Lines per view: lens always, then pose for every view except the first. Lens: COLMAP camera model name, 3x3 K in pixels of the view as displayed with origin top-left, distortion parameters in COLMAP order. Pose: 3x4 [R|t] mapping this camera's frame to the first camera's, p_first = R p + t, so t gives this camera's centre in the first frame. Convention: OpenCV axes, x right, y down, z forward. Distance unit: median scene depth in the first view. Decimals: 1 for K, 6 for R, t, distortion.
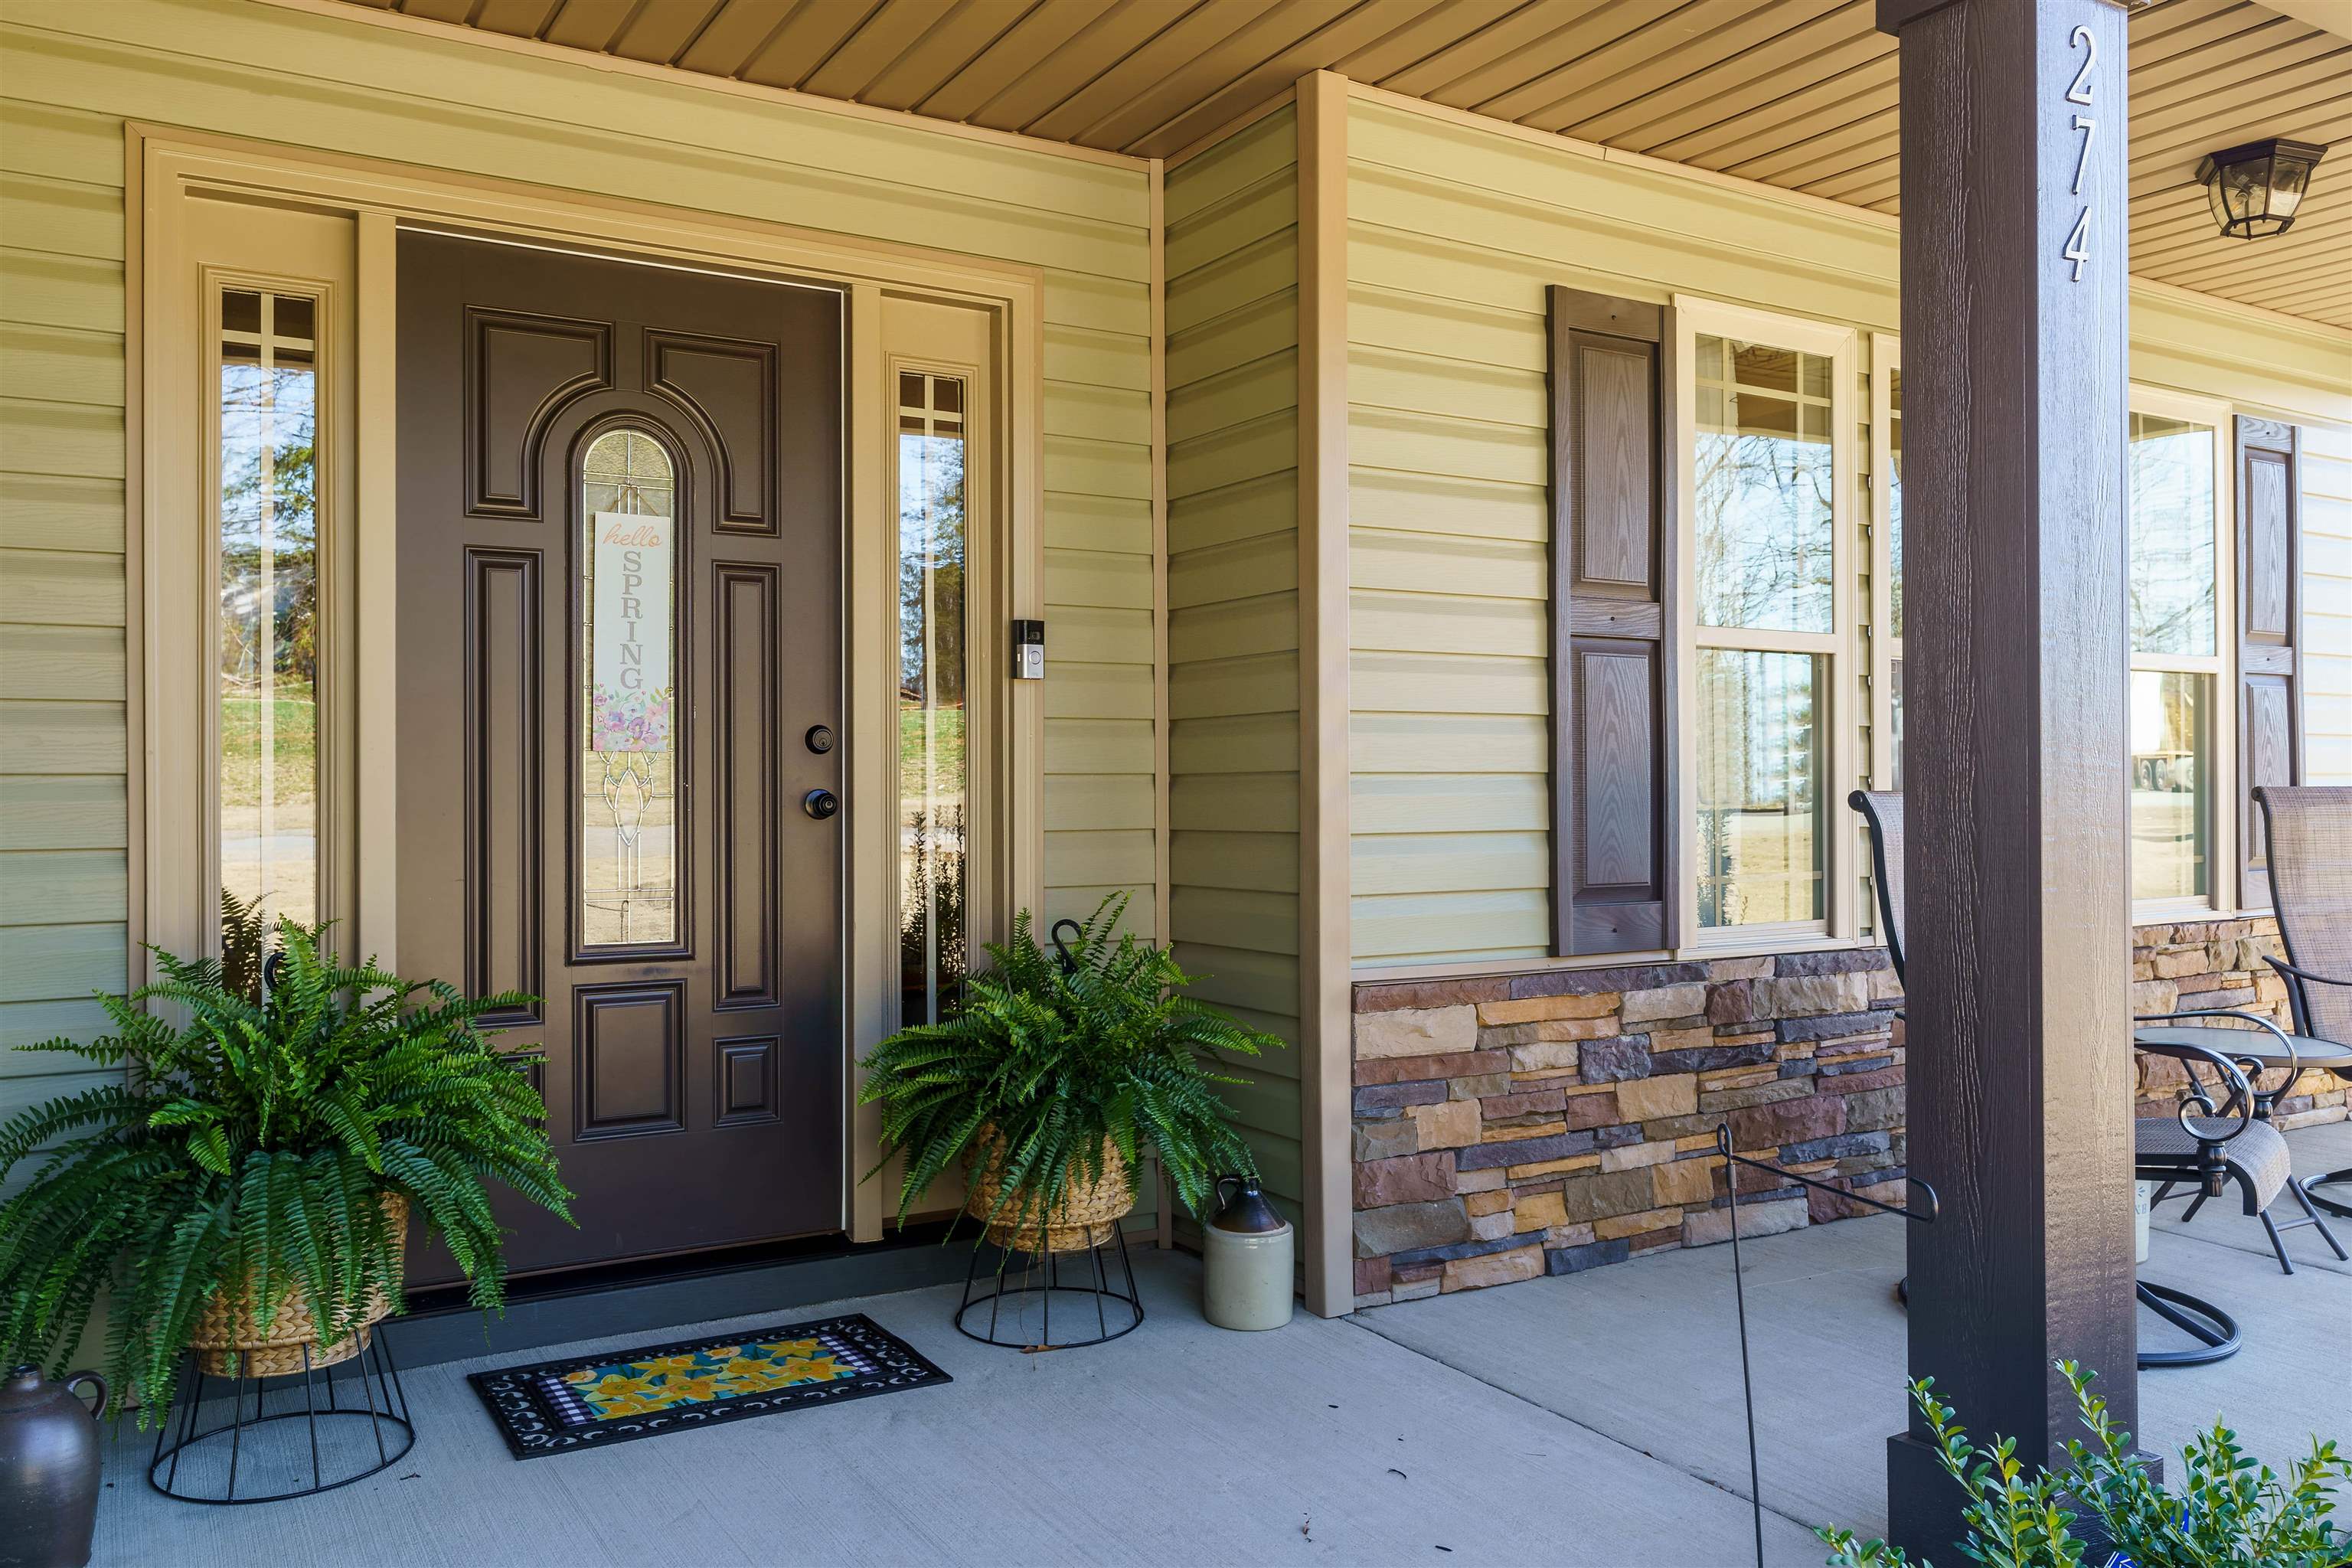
lens RADIAL K [[1860.9, 0, 1176.0], [0, 1860.9, 784.0], [0, 0, 1]] dist [0.007798, 0.003913]
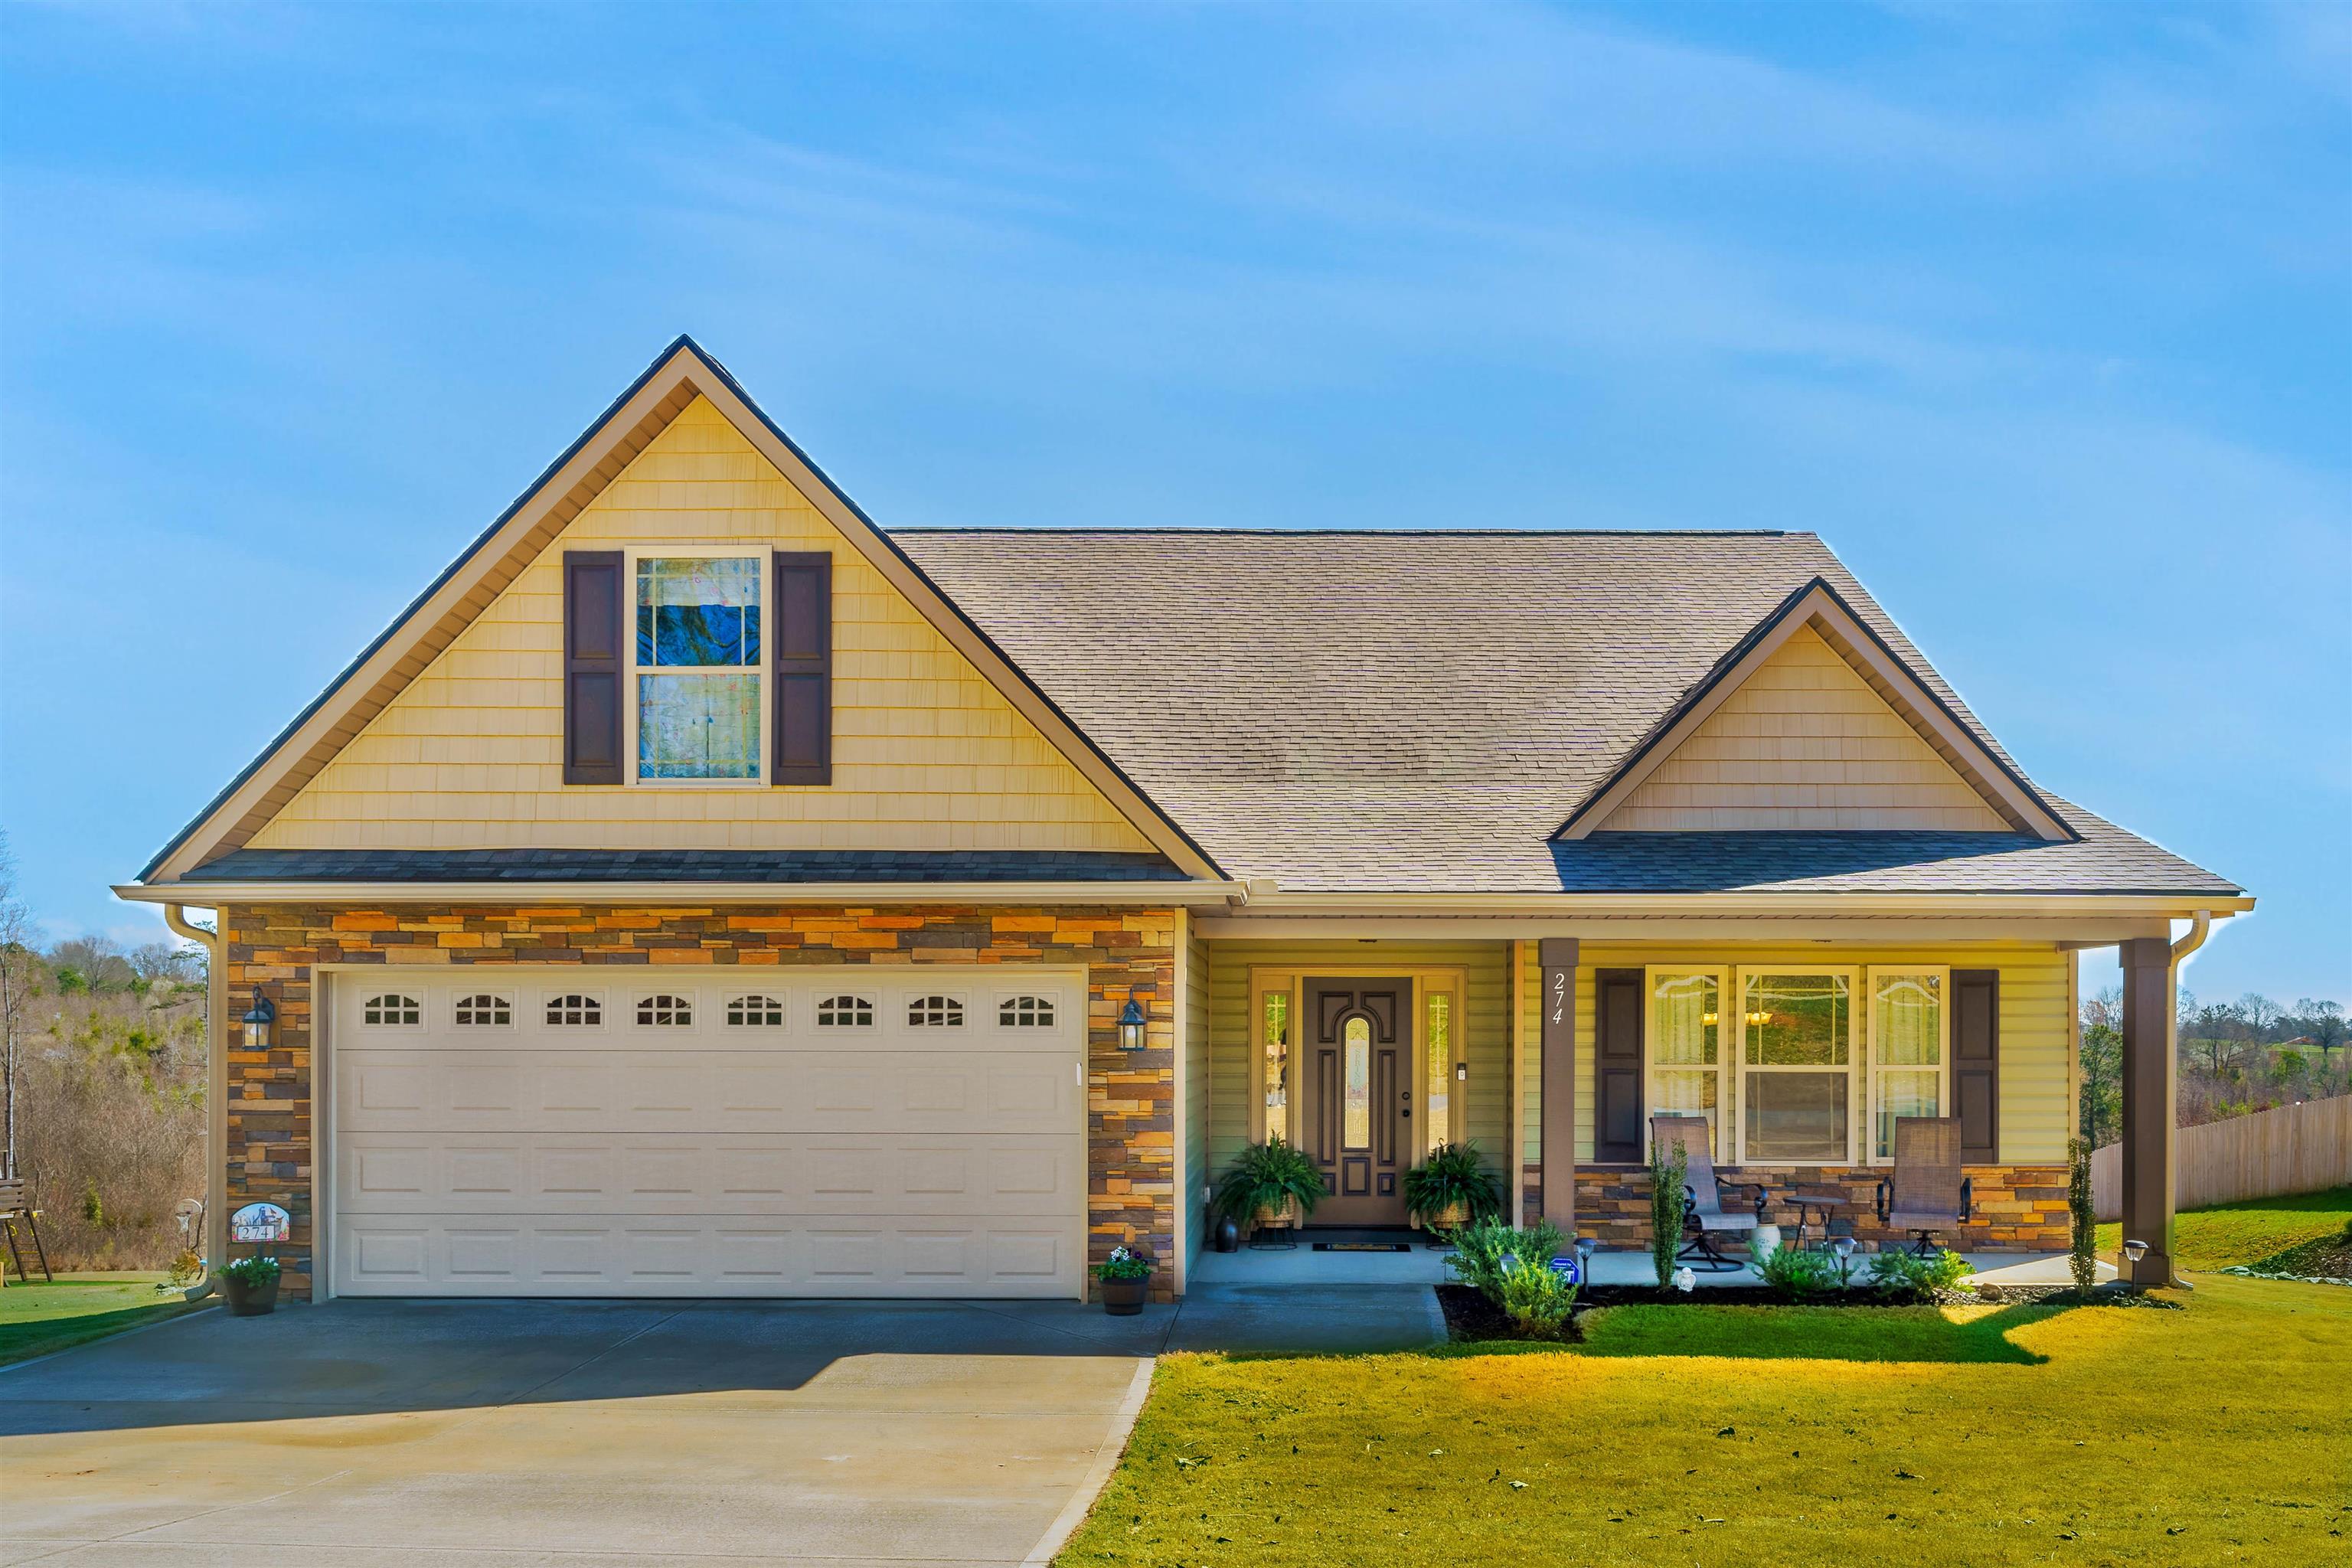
lens RADIAL K [[1734.5, 0, 1185.6], [0, 1734.5, 872.9], [0, 0, 1]] dist [0.001391, 0.001964]
pose [[0.831557, -0.048033, -0.553358, 1.454721], [-0.000182, 0.996230, -0.086749, -0.174651], [0.555439, 0.072237, 0.828414, -2.279306]]
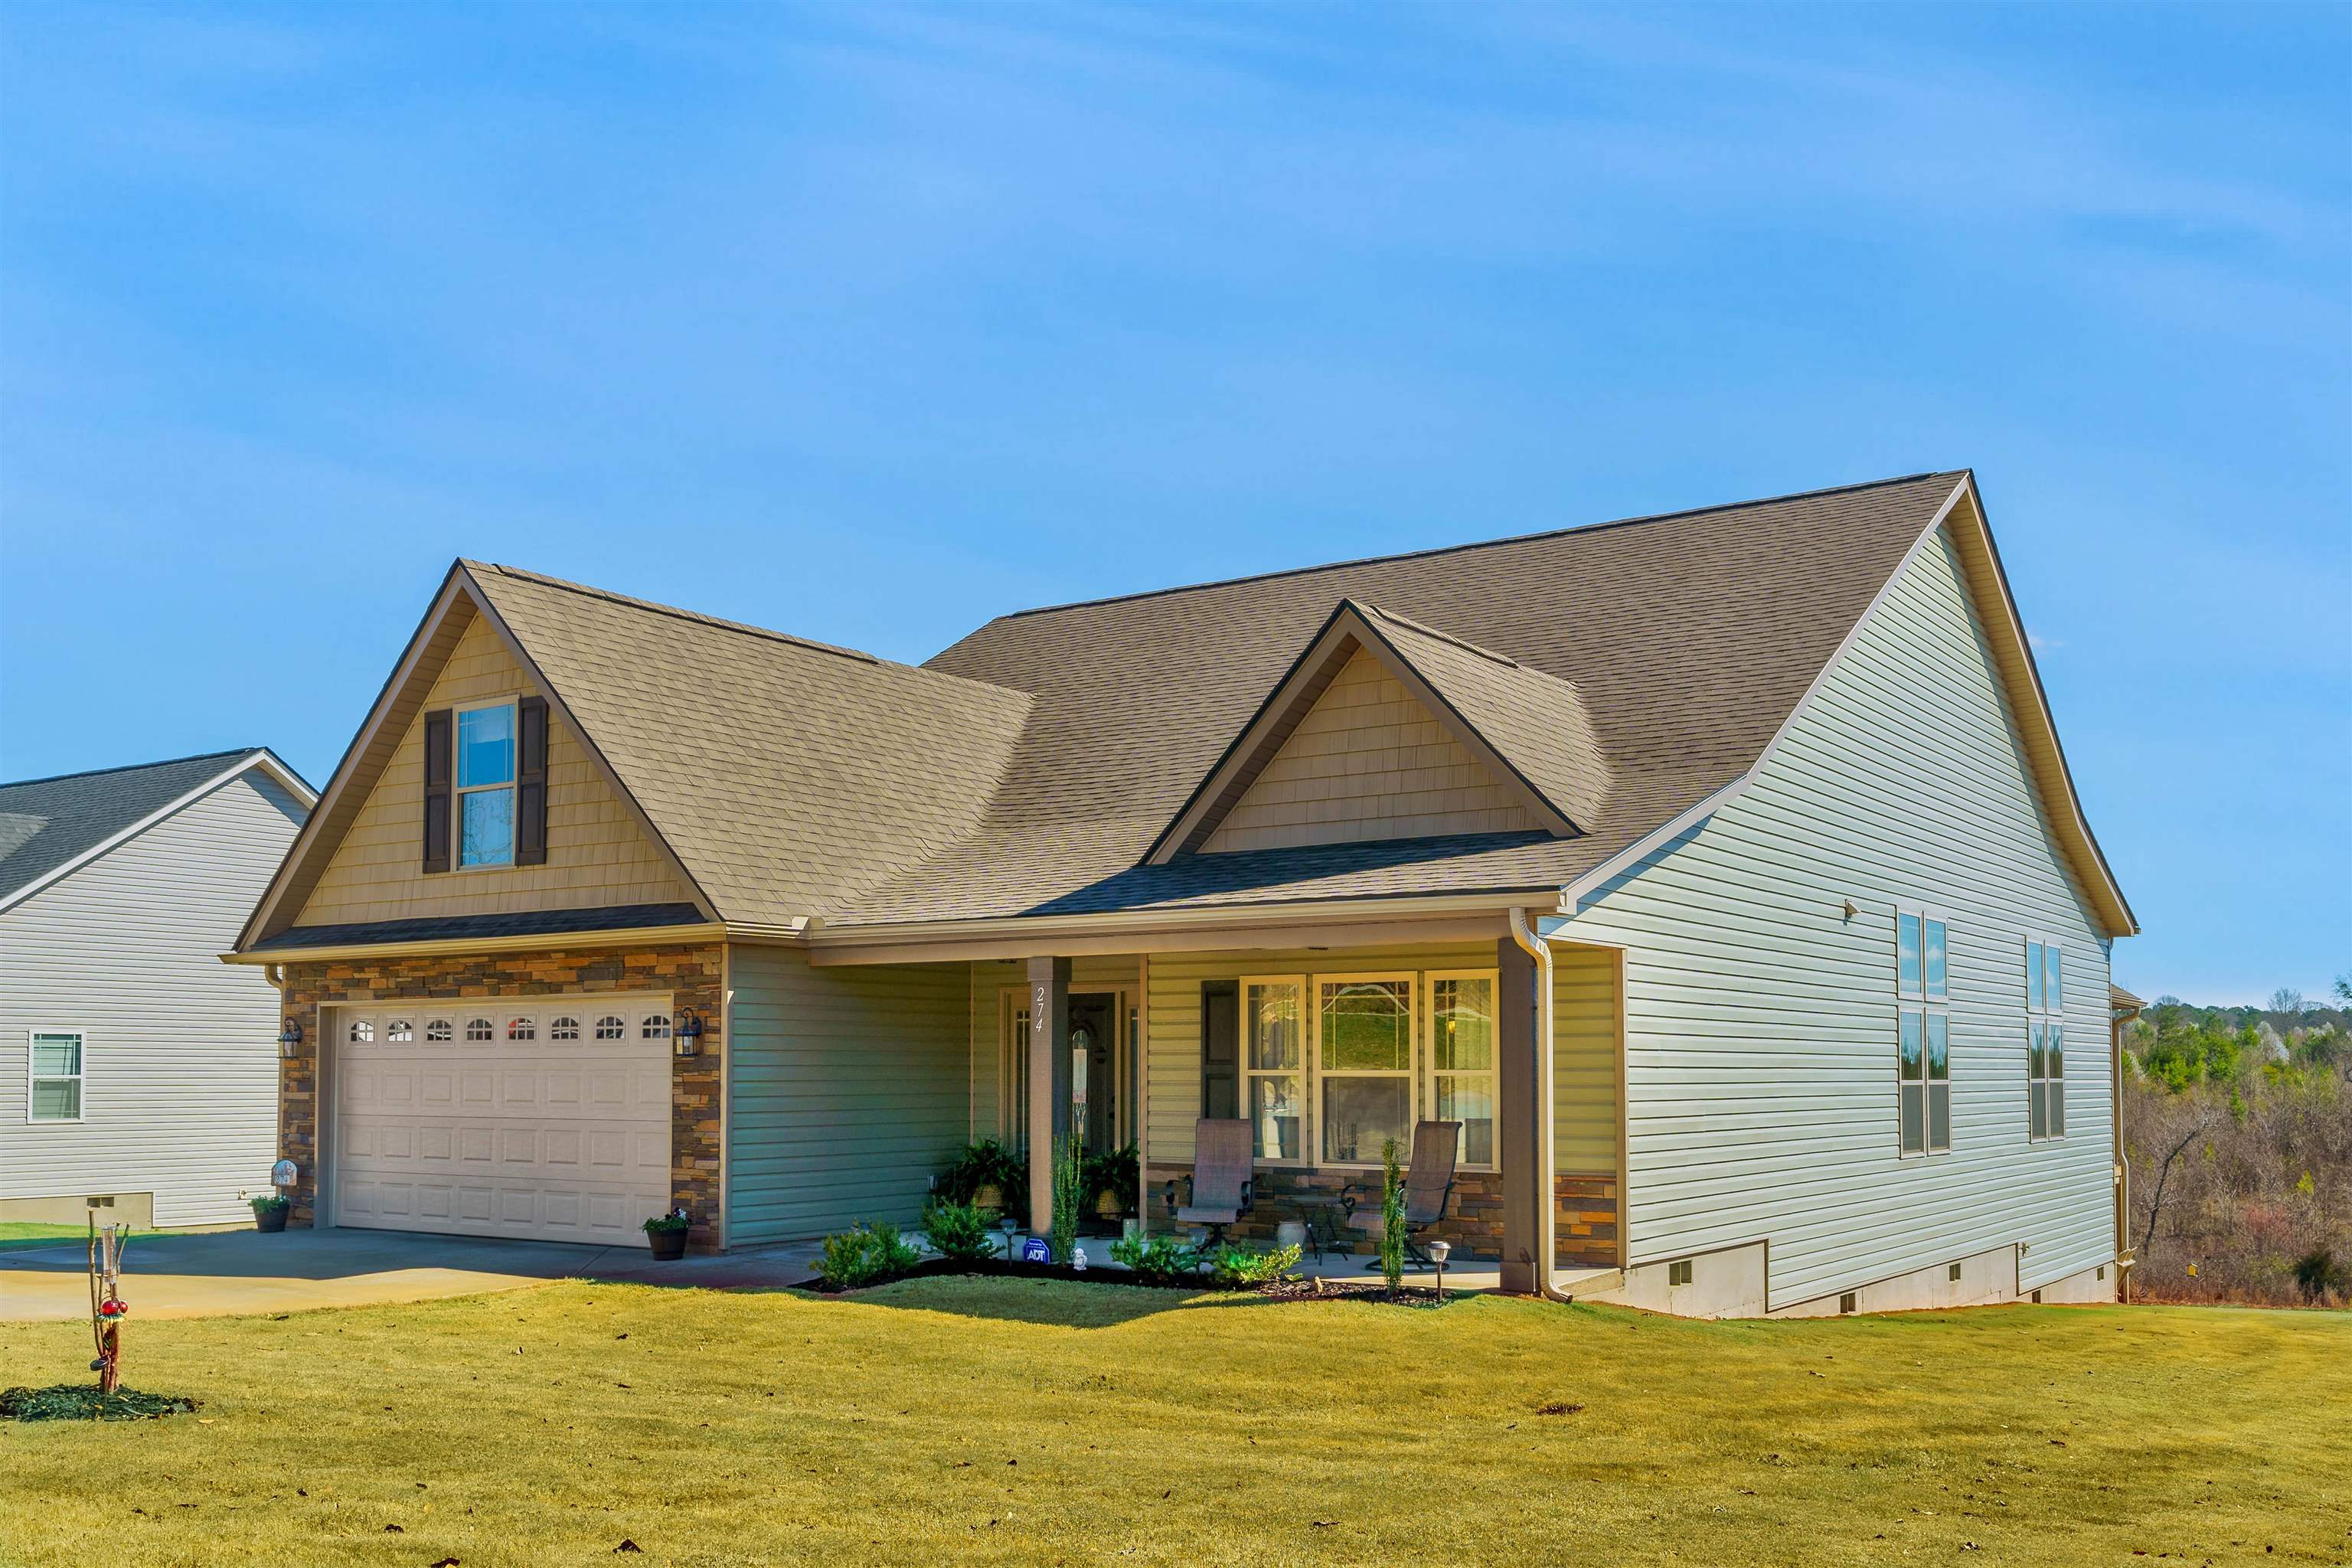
lens RADIAL K [[1860.9, 0, 1176.0], [0, 1860.9, 784.0], [0, 0, 1]] dist [0.007798, 0.003913]
pose [[0.421846, -0.132454, -0.896940, 3.851393], [0.006499, 0.989688, -0.143094, -0.130497], [0.906644, 0.054534, 0.418356, -0.701333]]
